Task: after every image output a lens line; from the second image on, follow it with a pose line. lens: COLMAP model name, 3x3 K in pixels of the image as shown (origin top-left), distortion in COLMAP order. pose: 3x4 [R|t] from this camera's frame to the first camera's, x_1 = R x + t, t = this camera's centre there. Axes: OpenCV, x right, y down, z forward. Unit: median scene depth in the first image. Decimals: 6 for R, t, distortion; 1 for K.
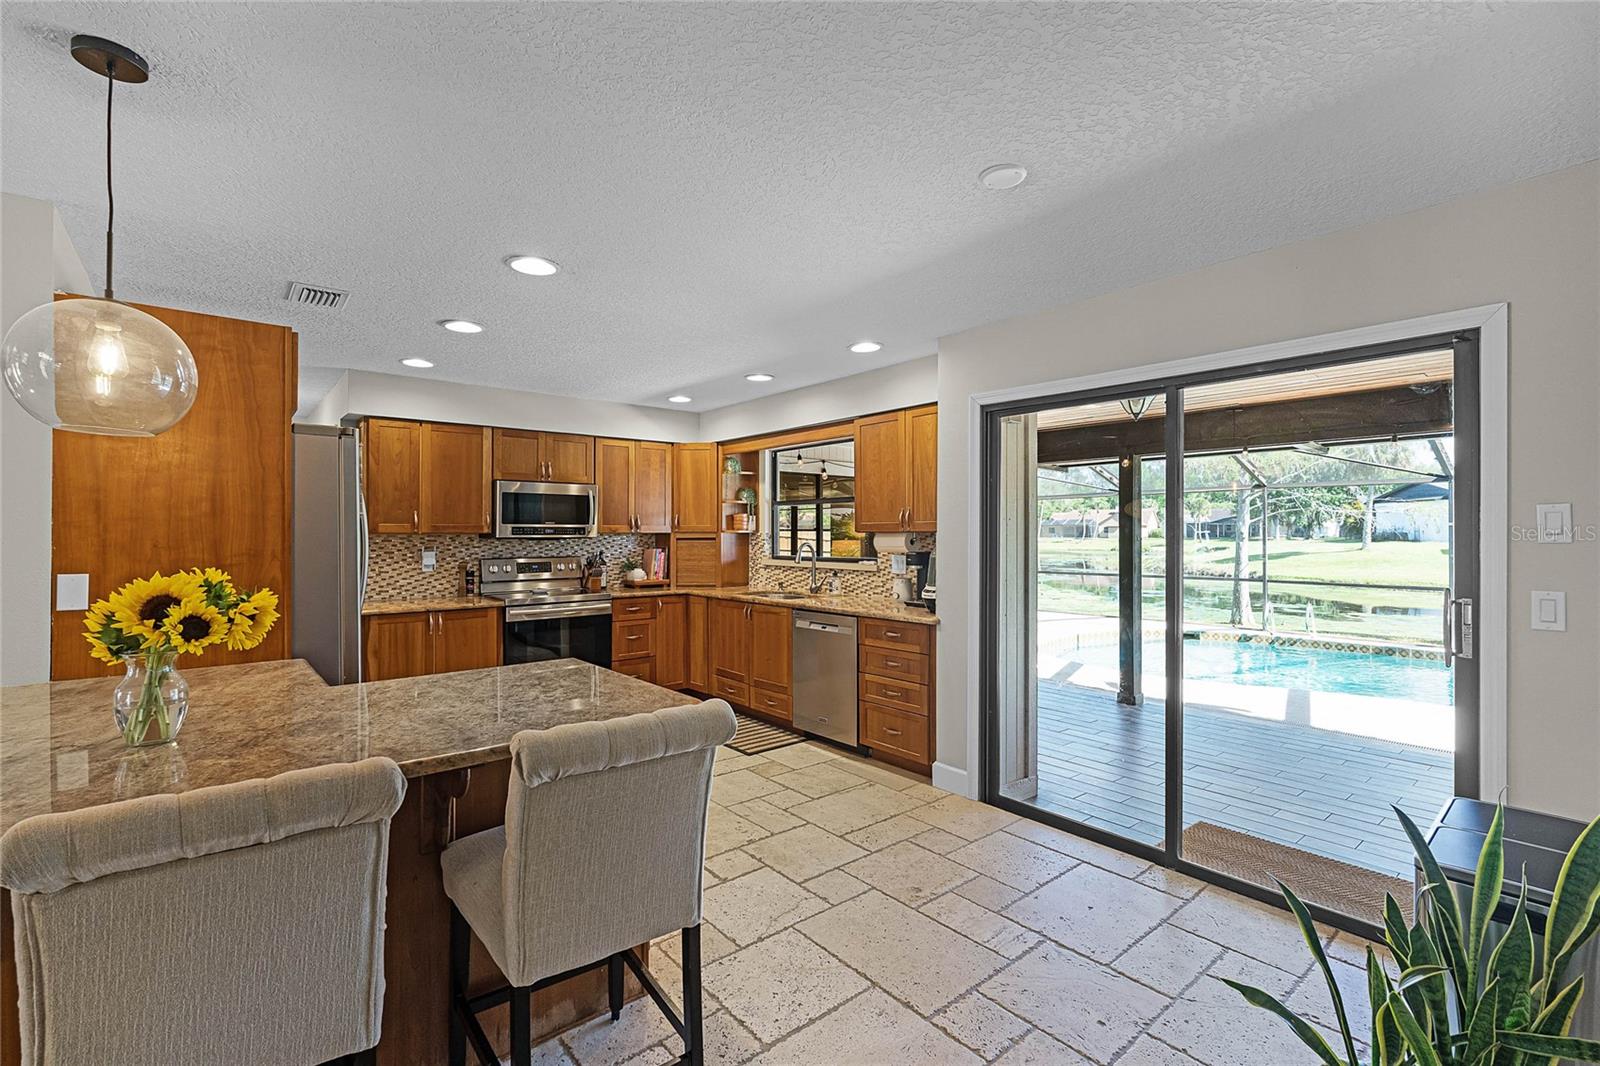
lens RADIAL K [[705.2, 0, 805.5], [0, 705.2, 537.1], [0, 0, 1]] dist [-0.003450, 0.000041]
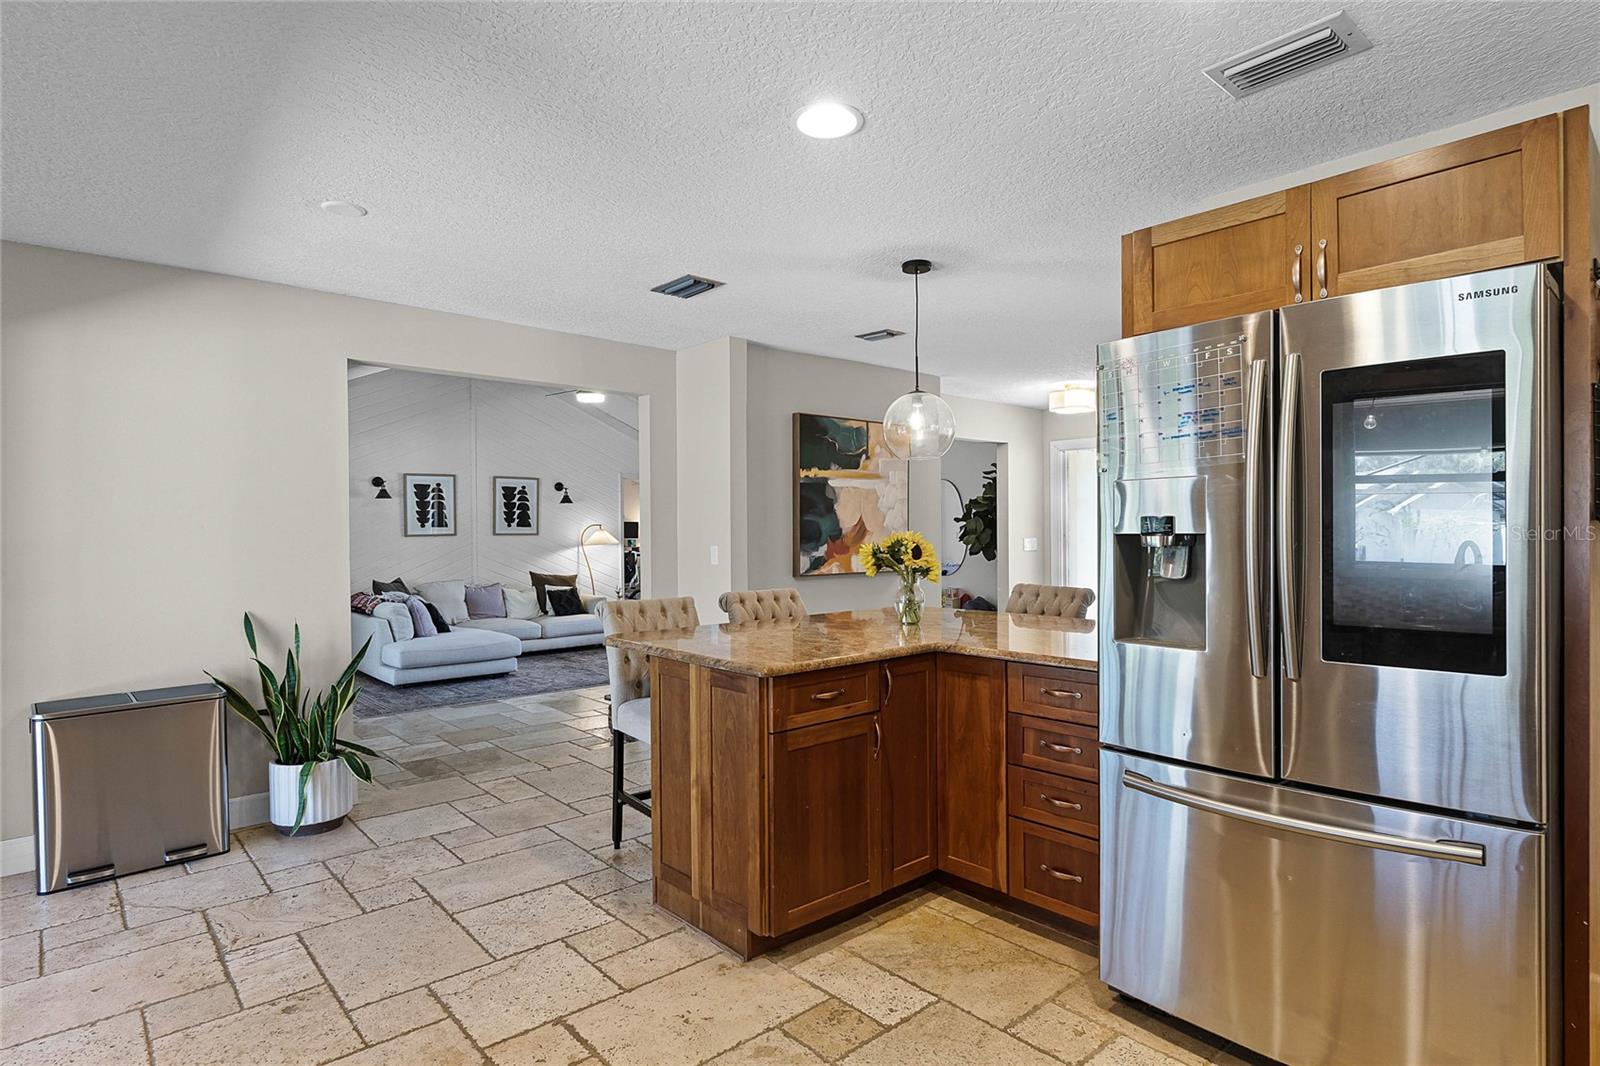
lens RADIAL K [[849.7, 0, 805.6], [0, 849.7, 536.5], [0, 0, 1]] dist [-0.001355, 0.000802]
pose [[-0.999507, 0.007731, -0.030421, -0.199119], [0.007337, 0.999888, 0.013059, 0.010081], [0.030518, 0.012829, -0.999452, 1.095130]]
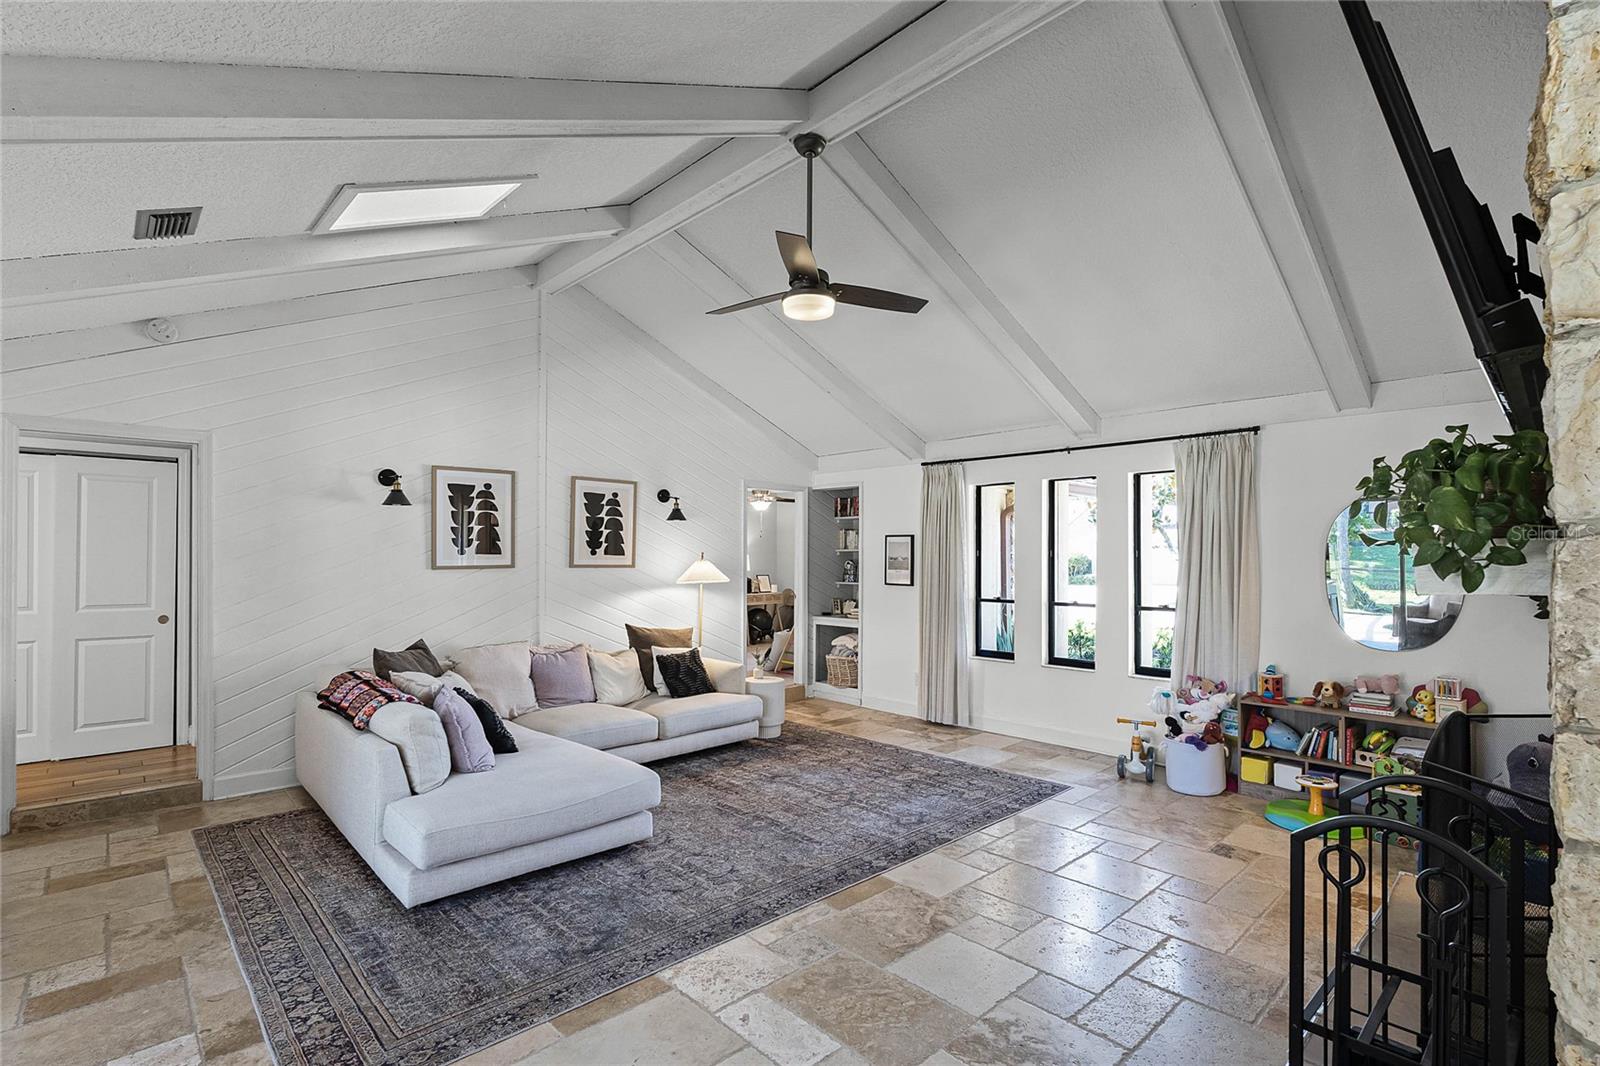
lens RADIAL K [[752.0, 0, 808.8], [0, 752.0, 548.5], [0, 0, 1]] dist [-0.002957, 0.000000]
pose [[-0.997779, -0.005258, -0.066404, 0.252648], [-0.004855, 0.999969, -0.006227, 0.003316], [0.066435, -0.005891, -0.997773, 0.095240]]
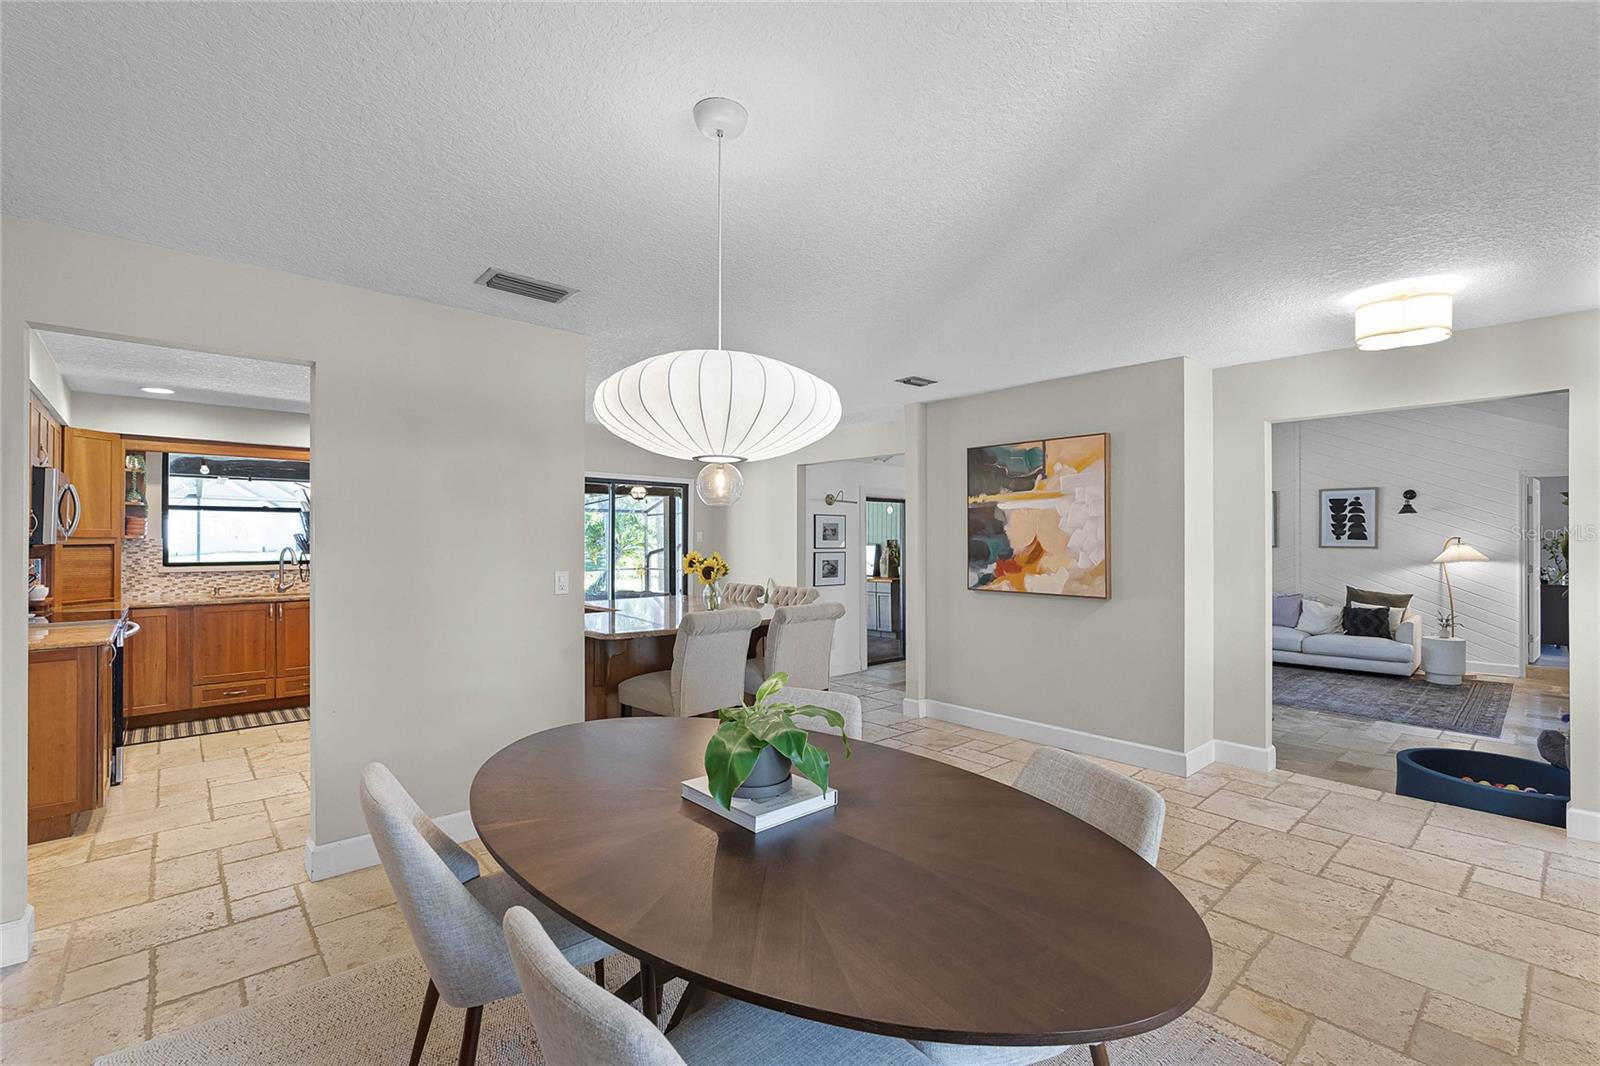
lens RADIAL K [[705.2, 0, 805.5], [0, 705.2, 537.1], [0, 0, 1]] dist [-0.003450, 0.000041]
pose [[-0.037920, 0.002780, 0.999277, -1.319405], [0.005199, 0.999983, -0.002585, -0.001311], [-0.999267, 0.005097, -0.037933, 0.243466]]
